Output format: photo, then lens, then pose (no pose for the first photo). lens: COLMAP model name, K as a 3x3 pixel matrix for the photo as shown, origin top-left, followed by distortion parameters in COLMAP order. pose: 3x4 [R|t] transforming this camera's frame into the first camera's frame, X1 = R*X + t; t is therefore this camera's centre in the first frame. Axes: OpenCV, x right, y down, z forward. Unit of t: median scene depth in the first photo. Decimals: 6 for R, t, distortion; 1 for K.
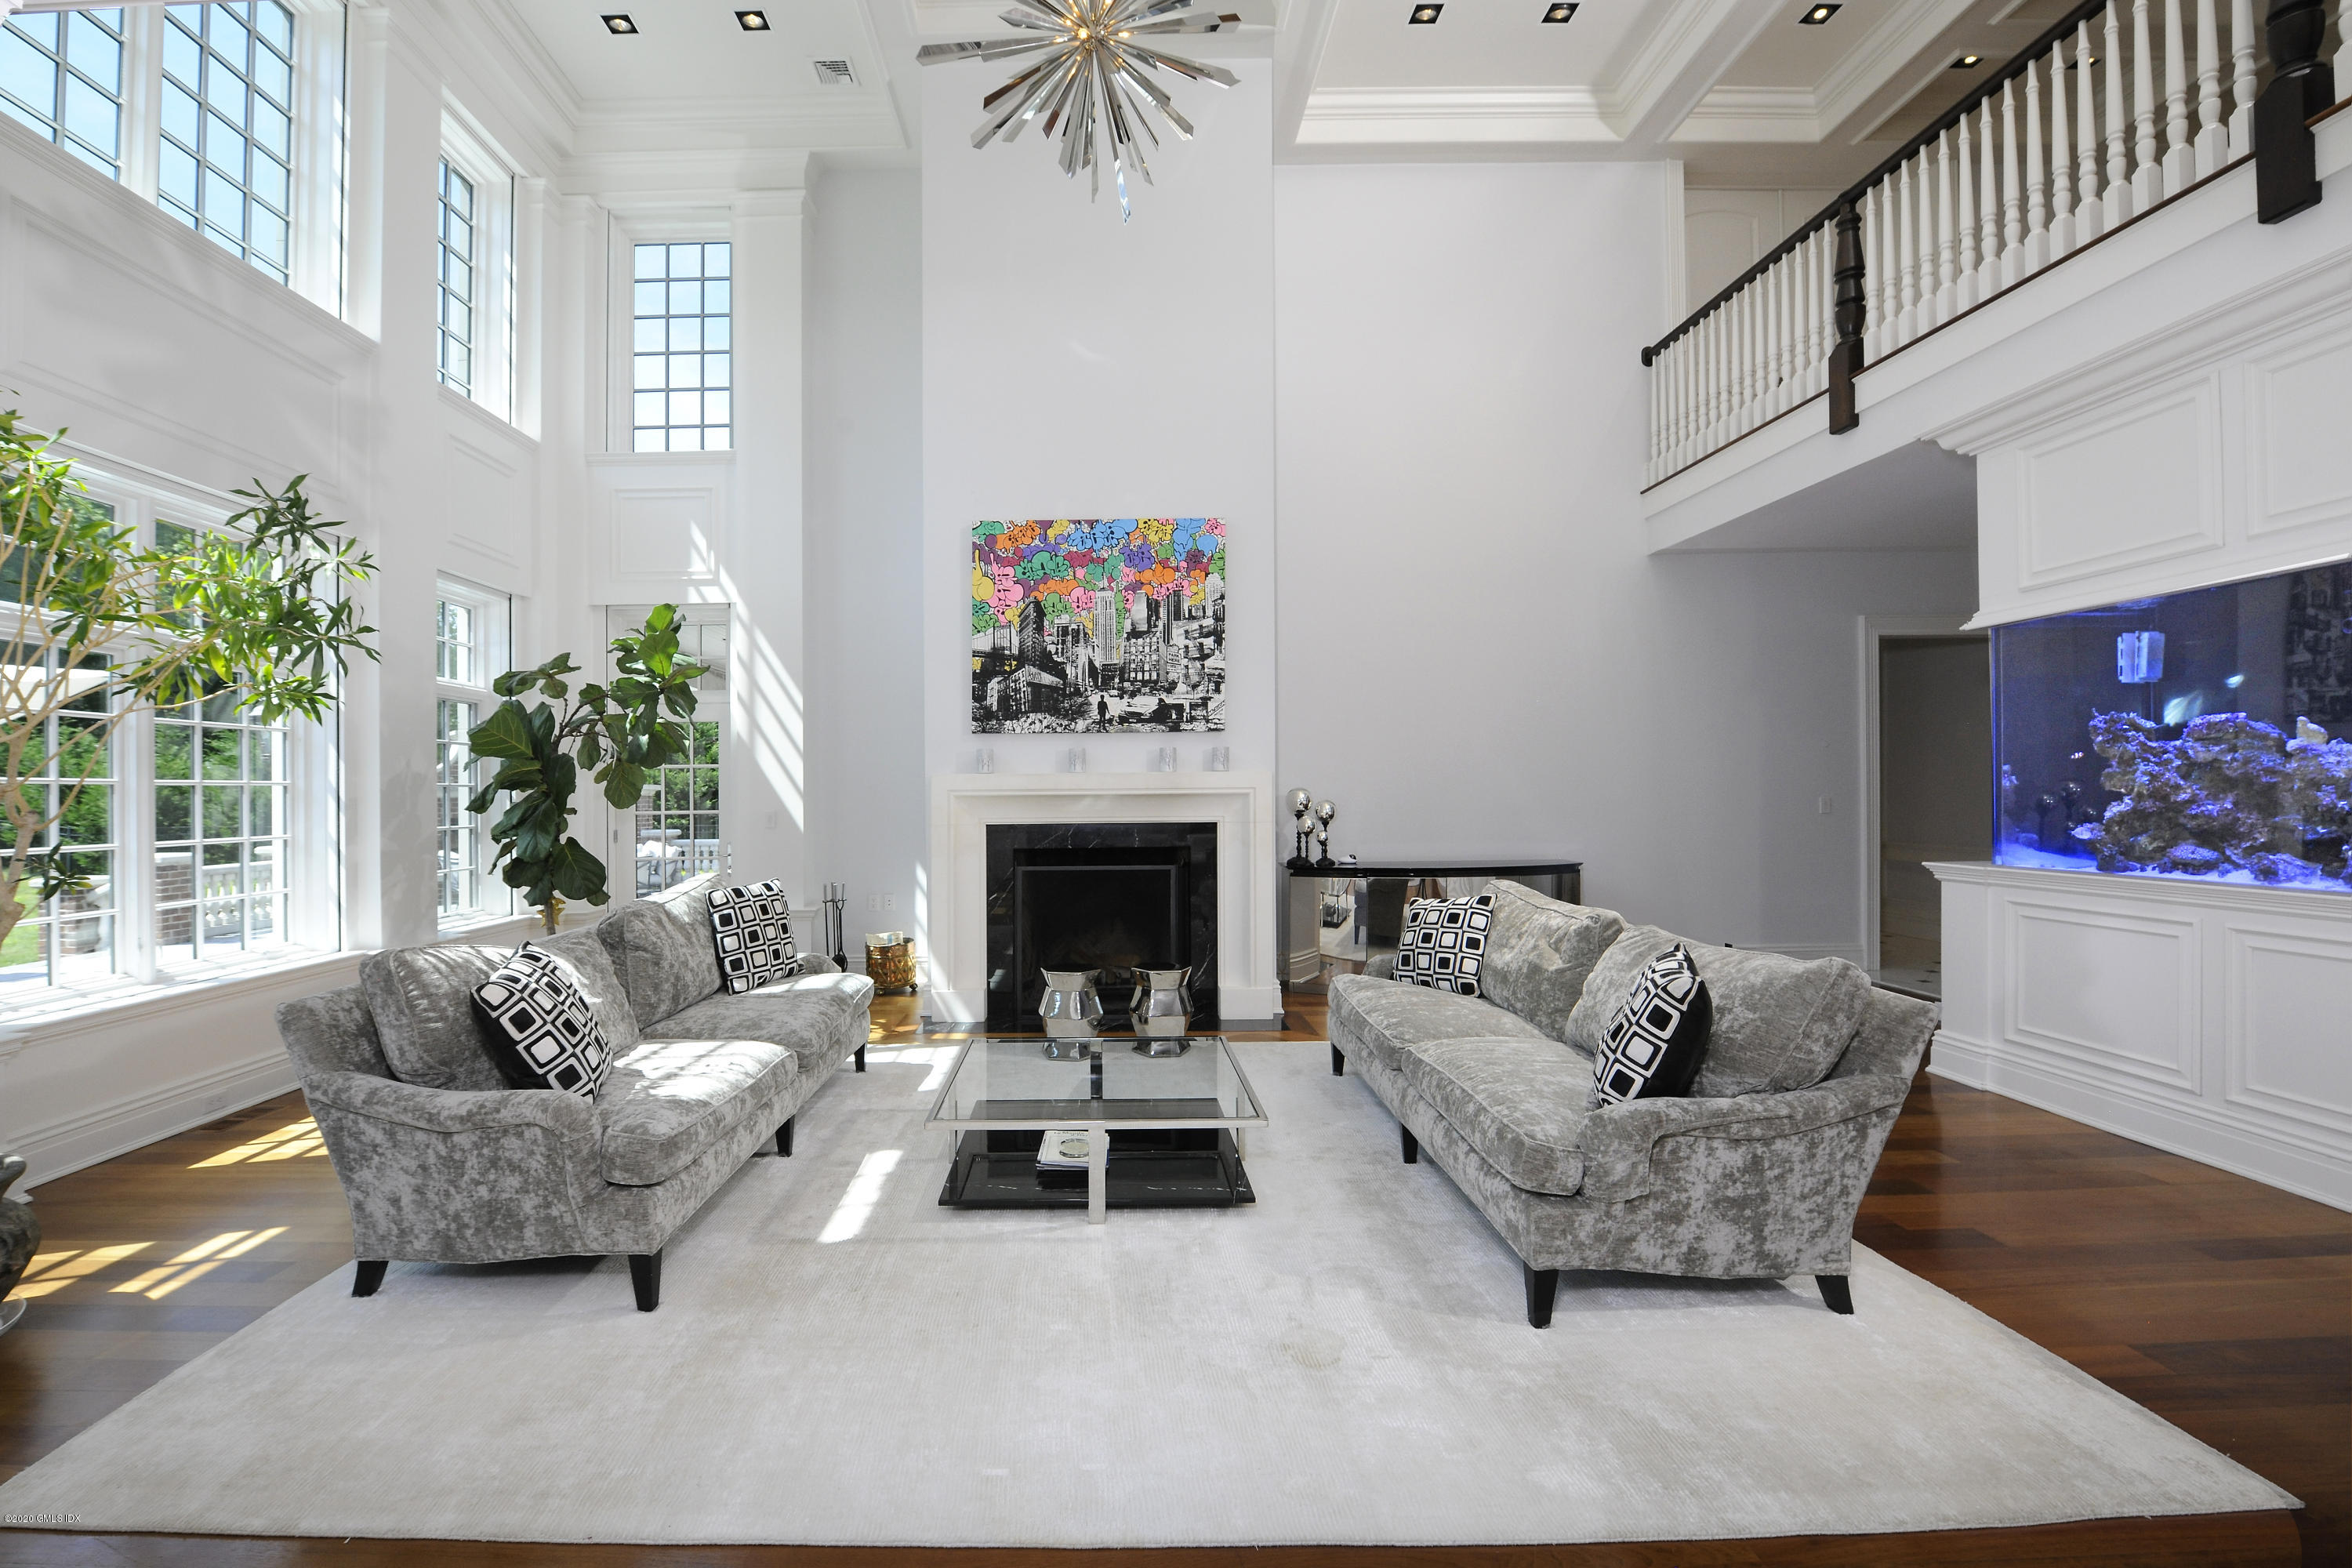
lens RADIAL K [[1108.4, 0, 1176.1], [0, 1108.4, 780.3], [0, 0, 1]] dist [-0.013334, -0.000229]
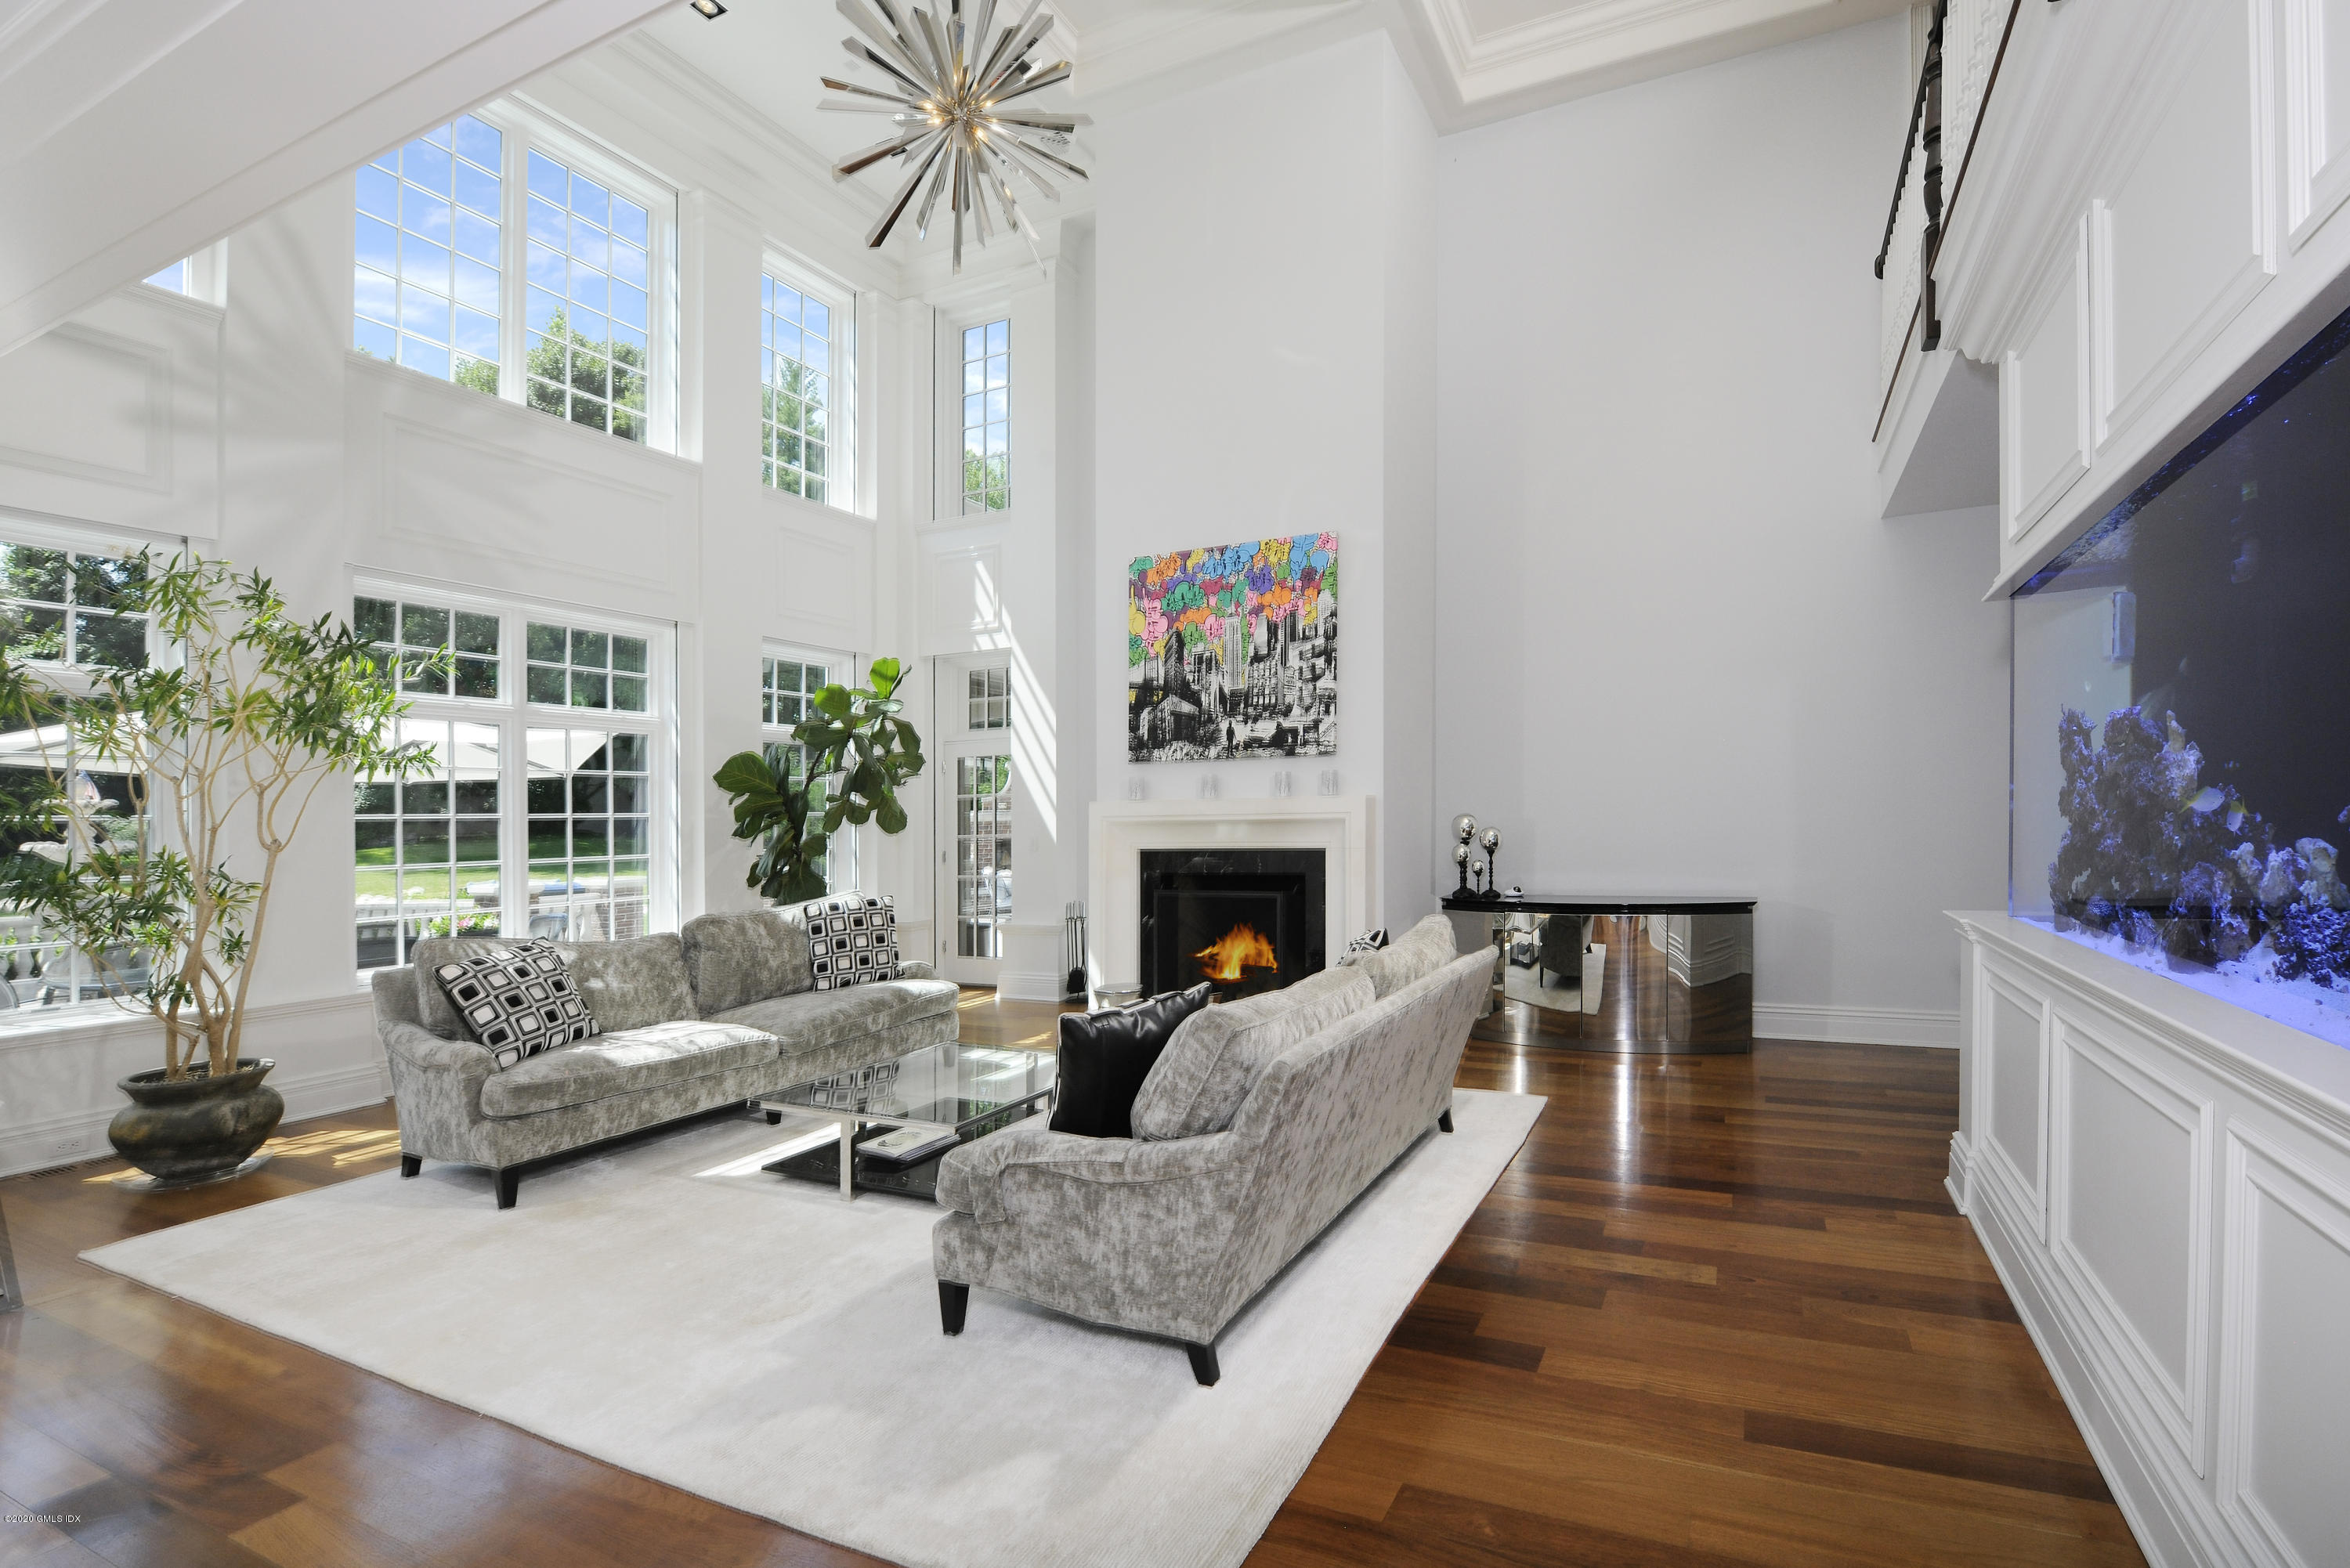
lens RADIAL K [[1162.0, 0, 1206.7], [0, 1162.0, 819.4], [0, 0, 1]] dist [-0.004800, -0.000220]
pose [[0.902820, -0.004286, -0.429998, 0.364586], [0.011027, 0.999852, 0.013186, -0.002564], [0.429878, -0.016646, 0.902734, 0.041816]]
